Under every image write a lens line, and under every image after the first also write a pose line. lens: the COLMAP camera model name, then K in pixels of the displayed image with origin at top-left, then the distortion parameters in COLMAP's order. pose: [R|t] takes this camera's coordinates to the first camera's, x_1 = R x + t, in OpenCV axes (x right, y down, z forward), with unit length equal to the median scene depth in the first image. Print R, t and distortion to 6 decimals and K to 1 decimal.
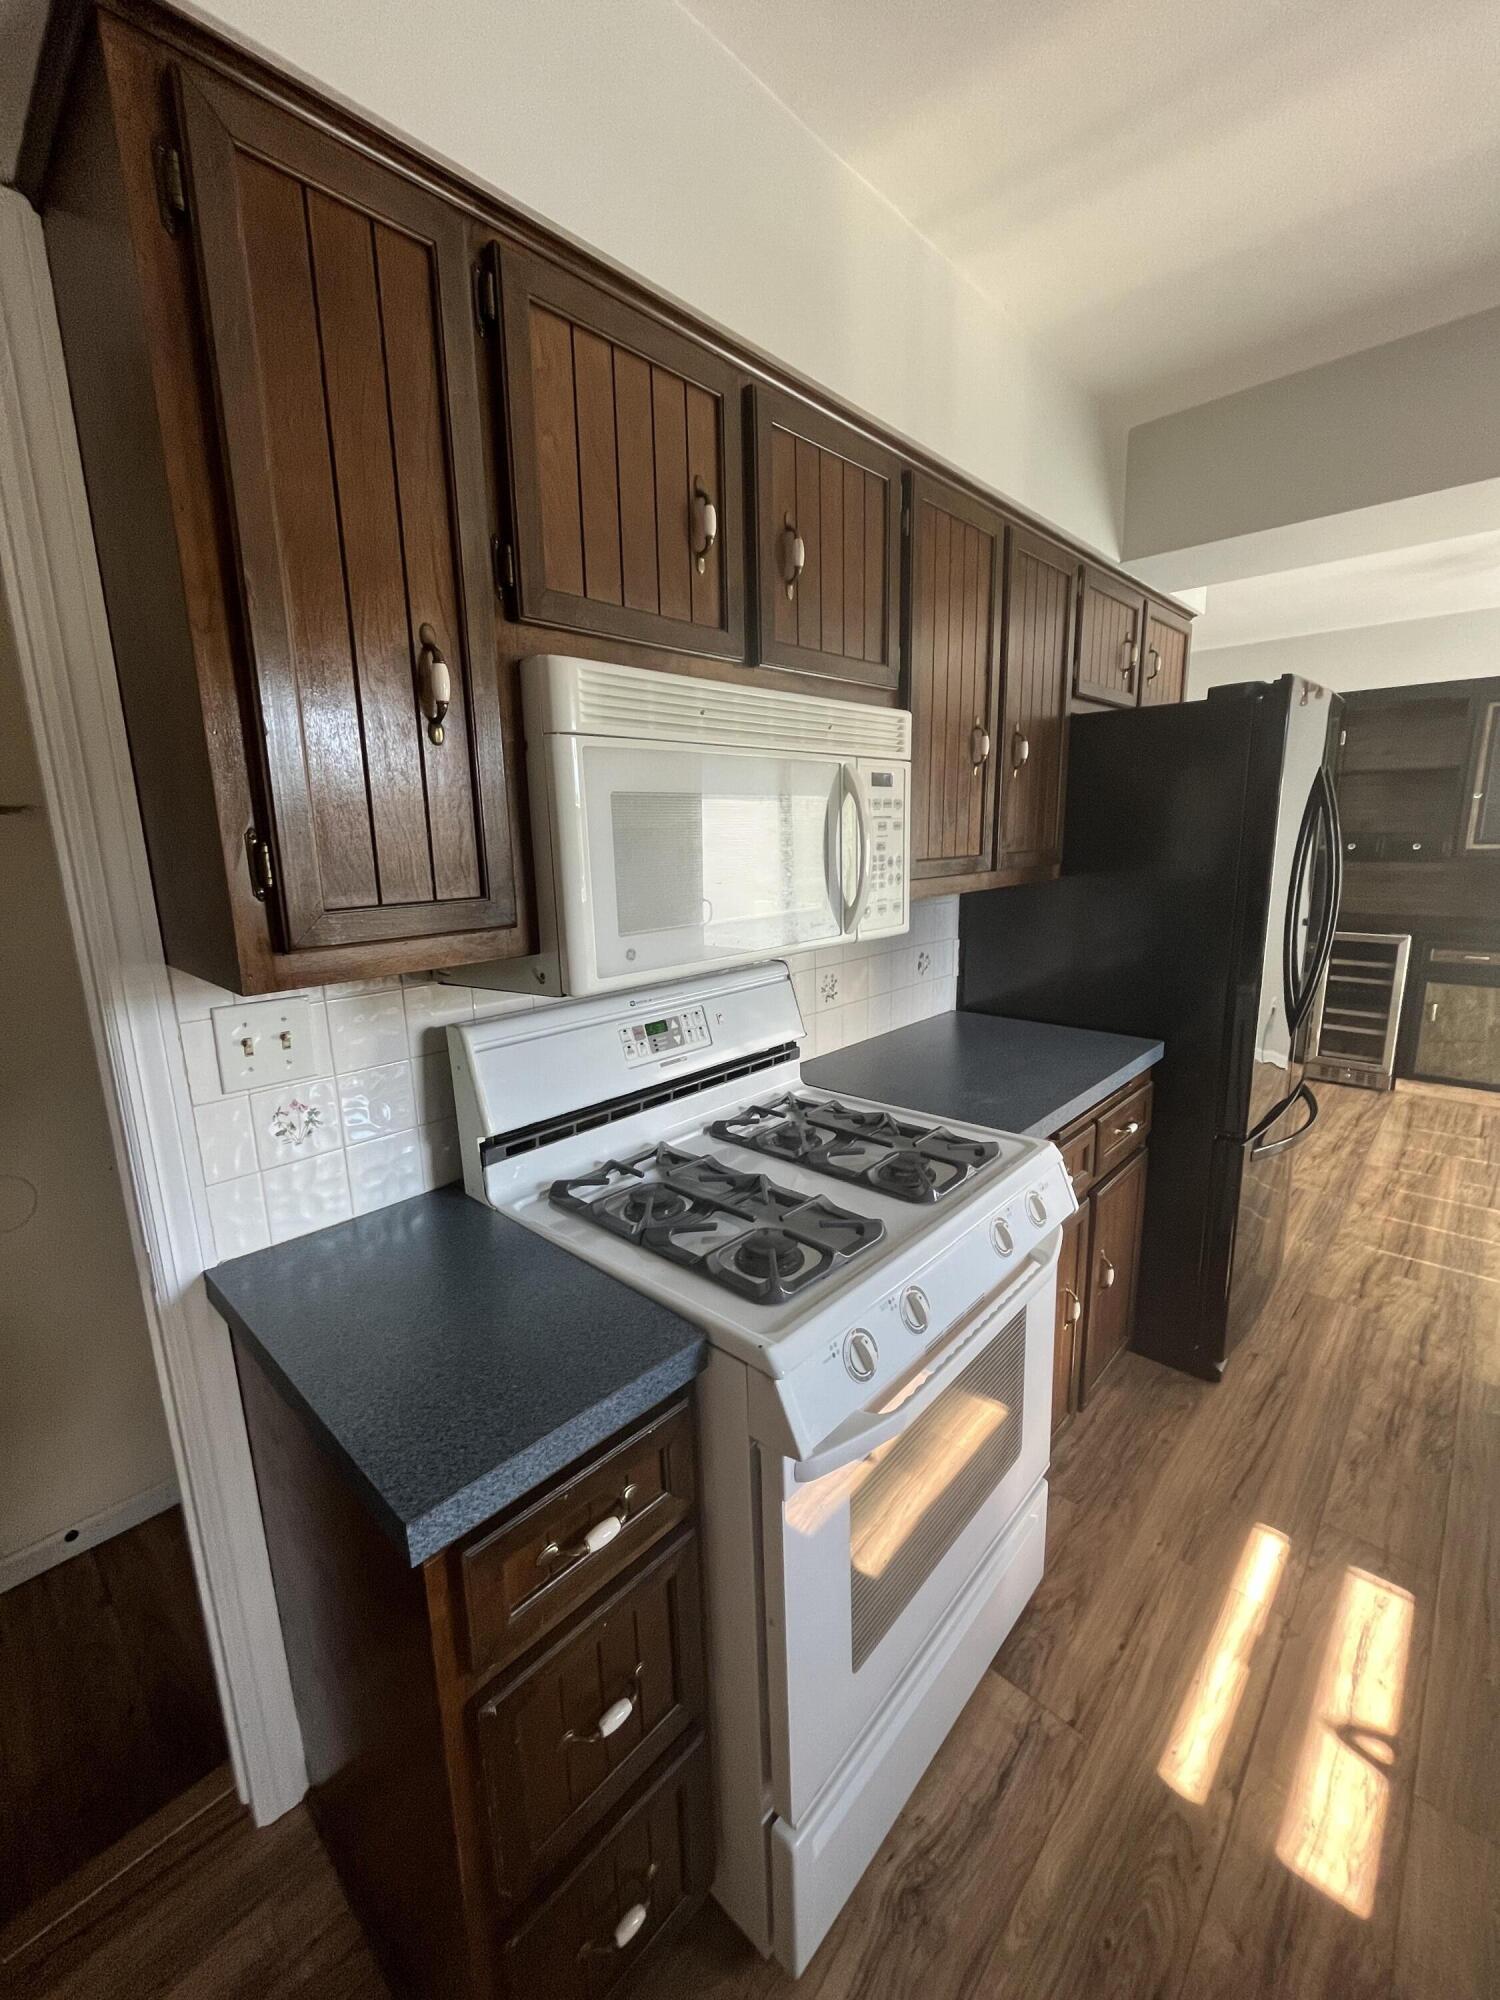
lens RADIAL K [[808.3, 0, 751.4], [0, 808.3, 992.1], [0, 0, 1]] dist [-0.002141, -0.000217]
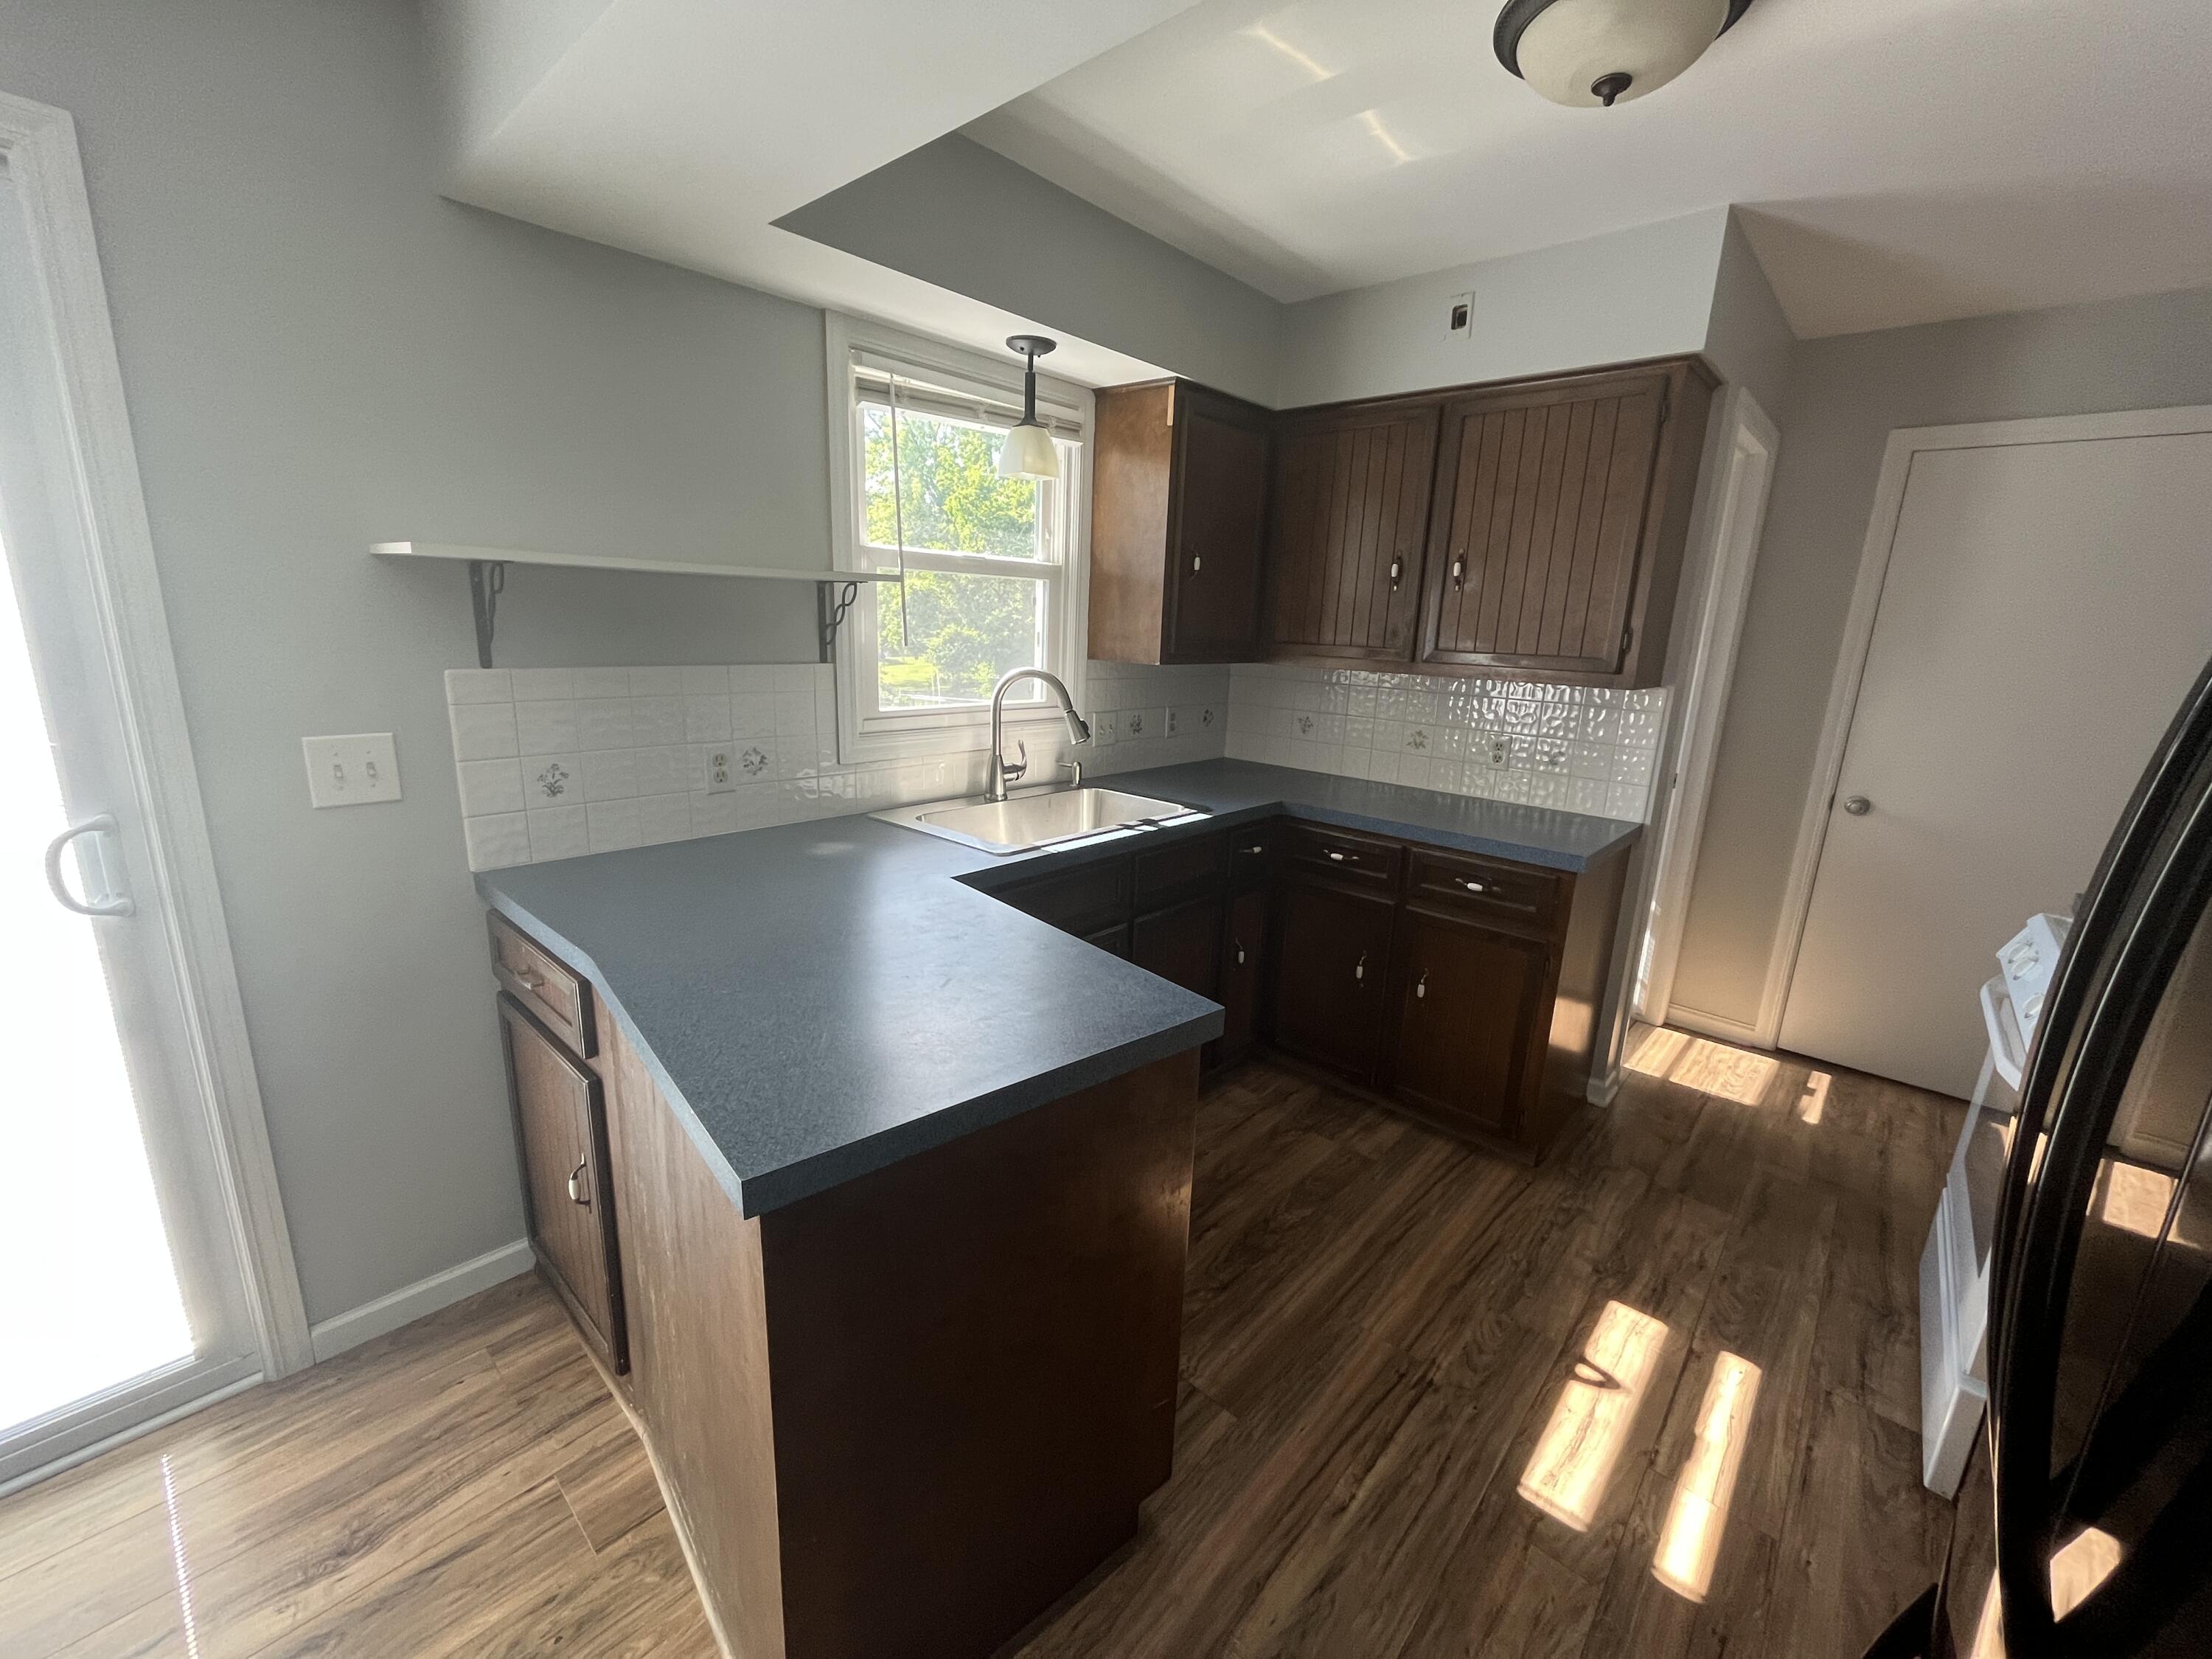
lens RADIAL K [[895.4, 0, 1095.7], [0, 895.4, 828.8], [0, 0, 1]] dist [-0.003137, -0.000253]
pose [[-0.999856, -0.009343, -0.014172, 1.195734], [-0.014414, 0.908295, 0.418082, -0.313505], [0.008966, 0.418226, -0.908299, 1.455412]]
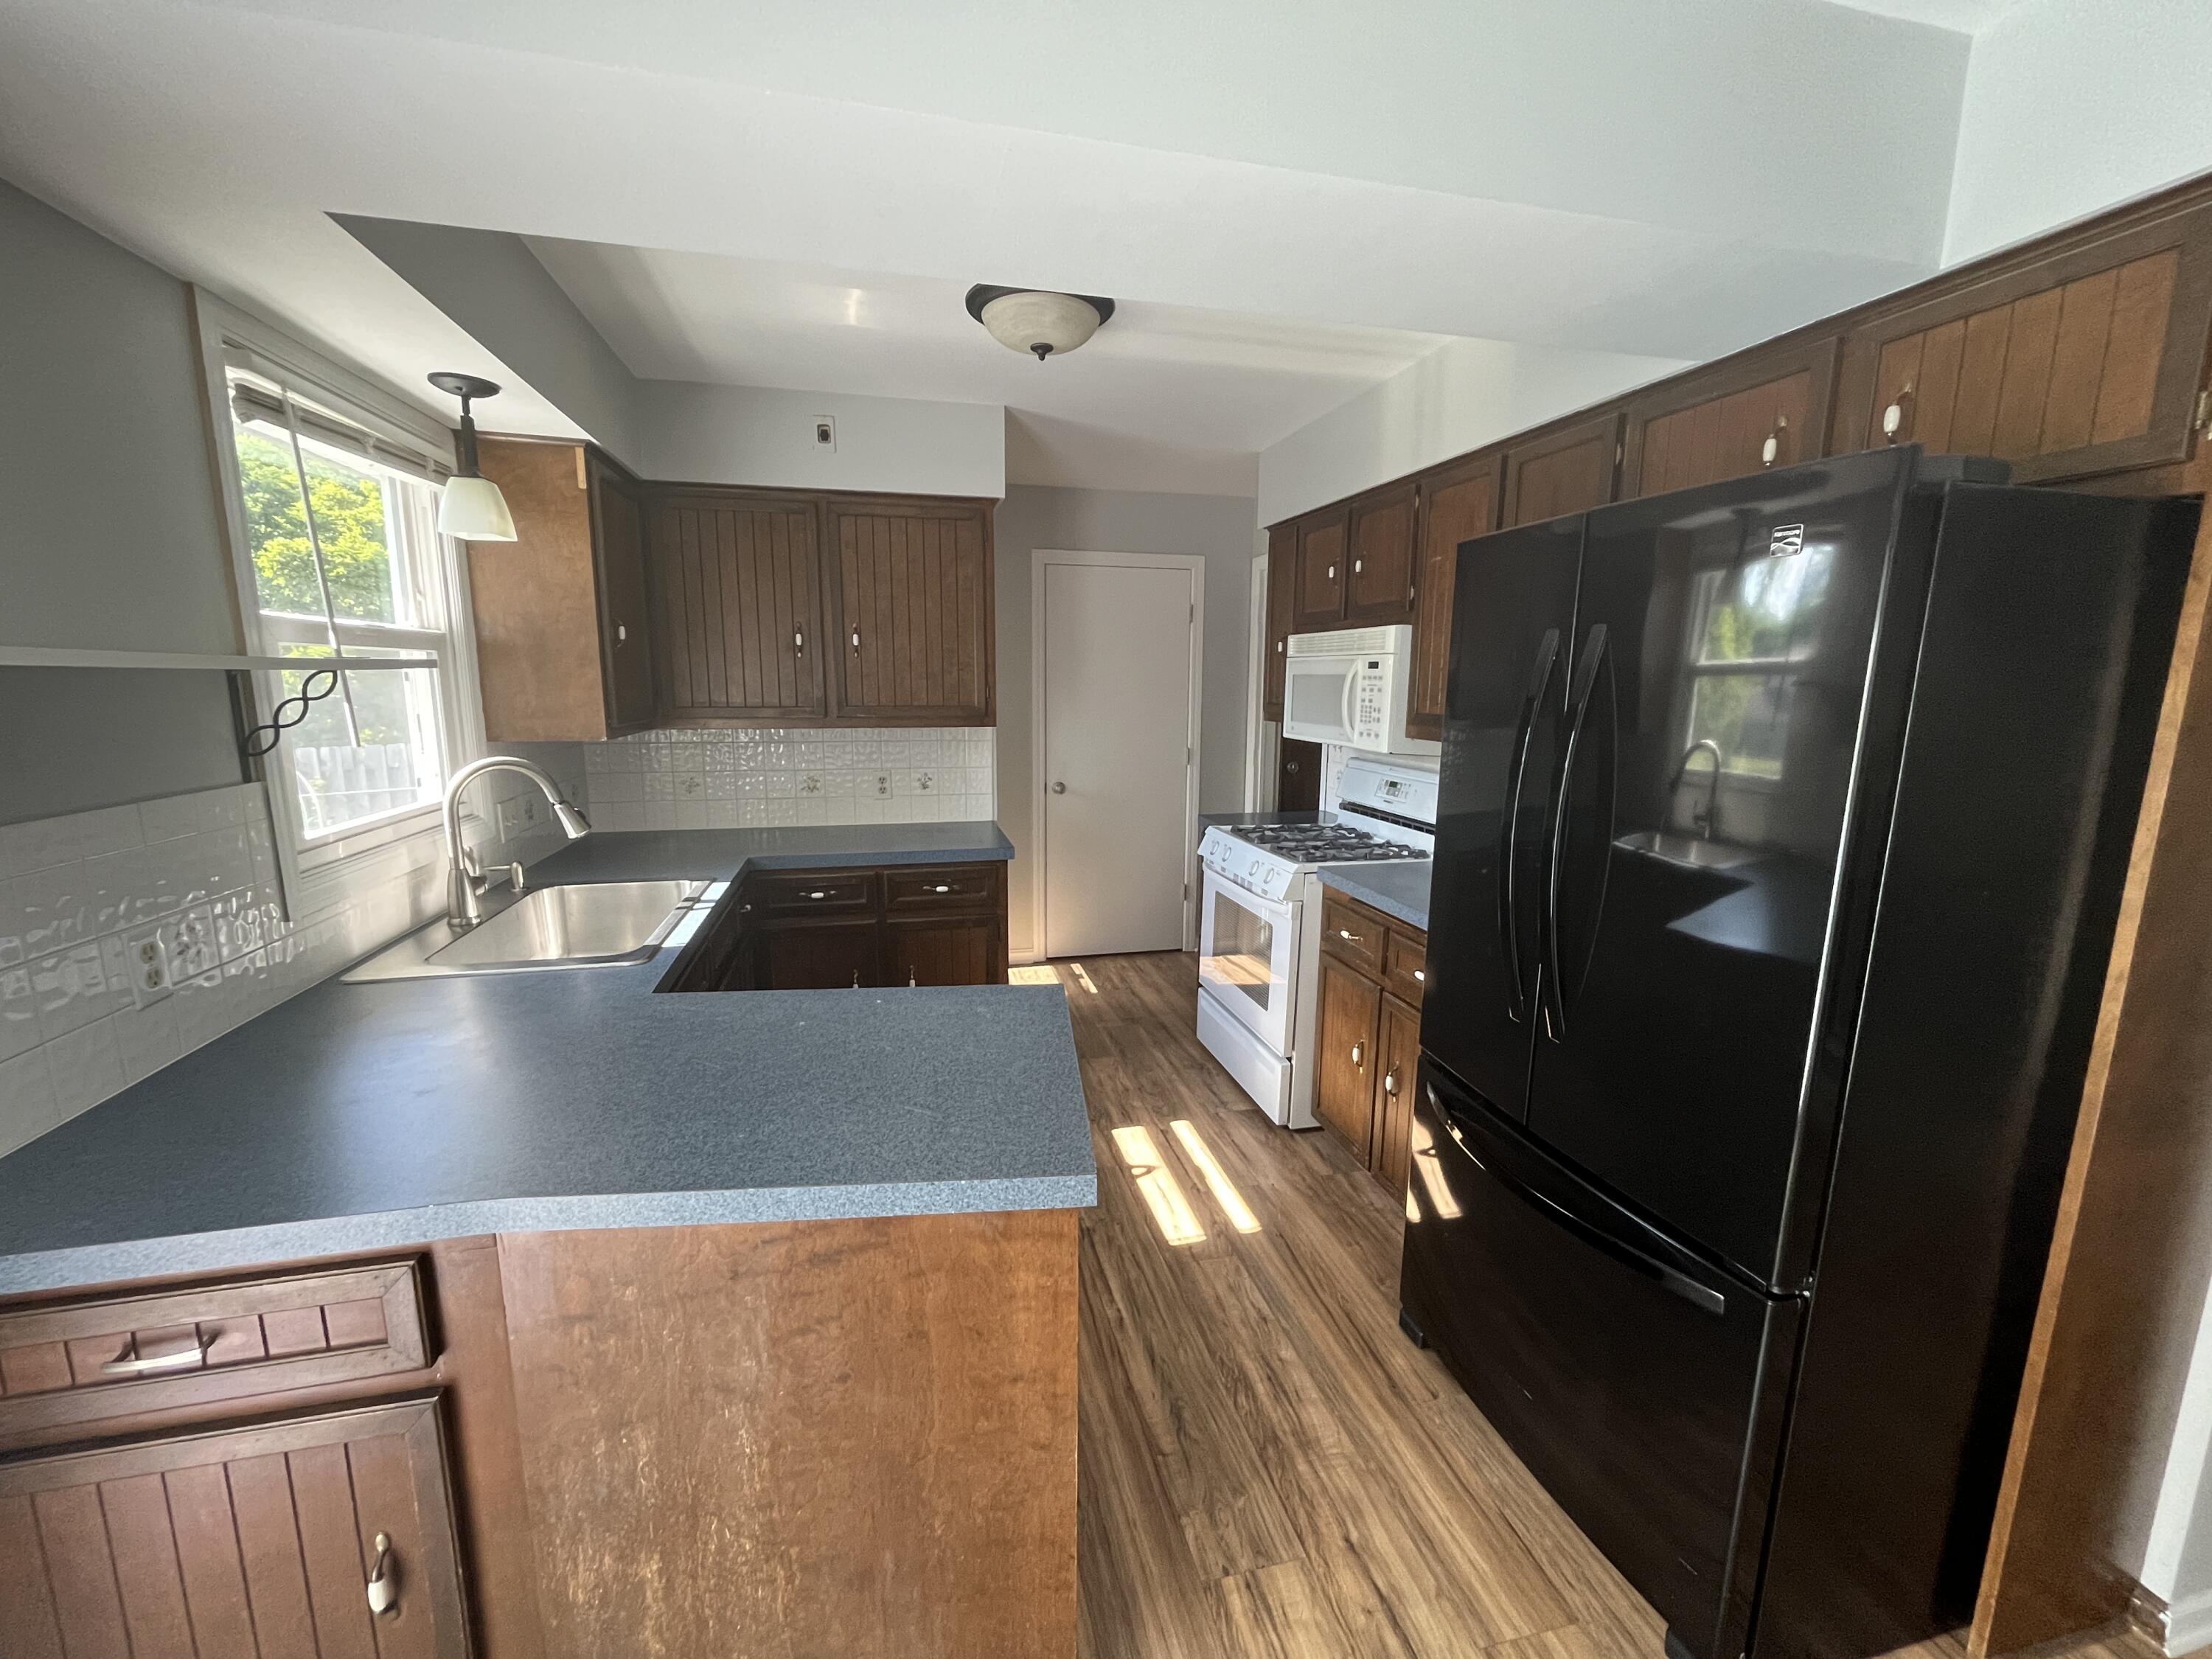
lens RADIAL K [[893.9, 0, 1096.1], [0, 893.9, 830.4], [0, 0, 1]] dist [-0.002141, -0.000217]
pose [[-0.550679, 0.162927, -0.818662, 1.860547], [-0.157561, 0.942846, 0.293627, -0.335730], [0.819712, 0.290683, -0.493534, 1.321790]]
